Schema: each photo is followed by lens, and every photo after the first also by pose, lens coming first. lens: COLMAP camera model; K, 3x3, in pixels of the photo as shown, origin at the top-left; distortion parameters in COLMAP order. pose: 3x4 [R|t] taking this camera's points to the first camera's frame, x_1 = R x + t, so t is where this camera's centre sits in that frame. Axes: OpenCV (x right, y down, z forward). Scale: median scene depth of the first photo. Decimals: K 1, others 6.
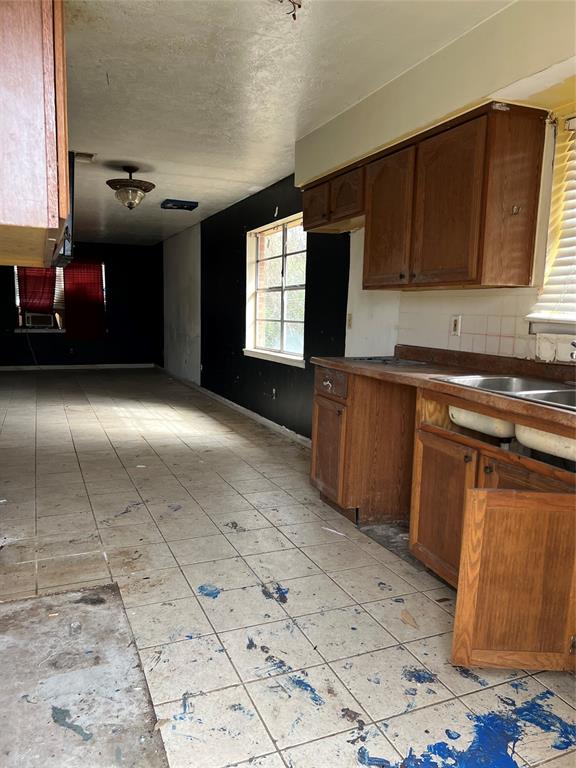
lens RADIAL K [[571.8, 0, 288.0], [0, 571.8, 384.0], [0, 0, 1]] dist [0.034244, -0.037604]
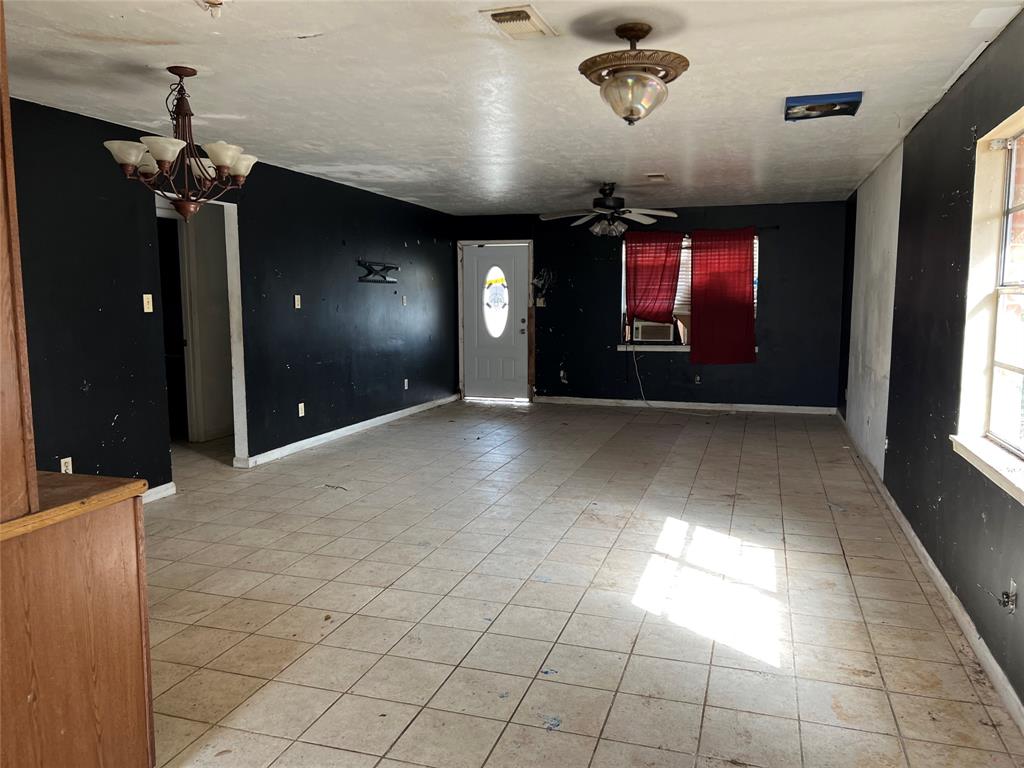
lens RADIAL K [[762.5, 0, 509.8], [0, 762.5, 371.9], [0, 0, 1]] dist [0.034244, -0.037604]
pose [[0.746926, 0.045639, -0.663339, 0.028966], [-0.066194, 0.997789, -0.005885, -0.054183], [0.661604, 0.048305, 0.748296, 0.262920]]
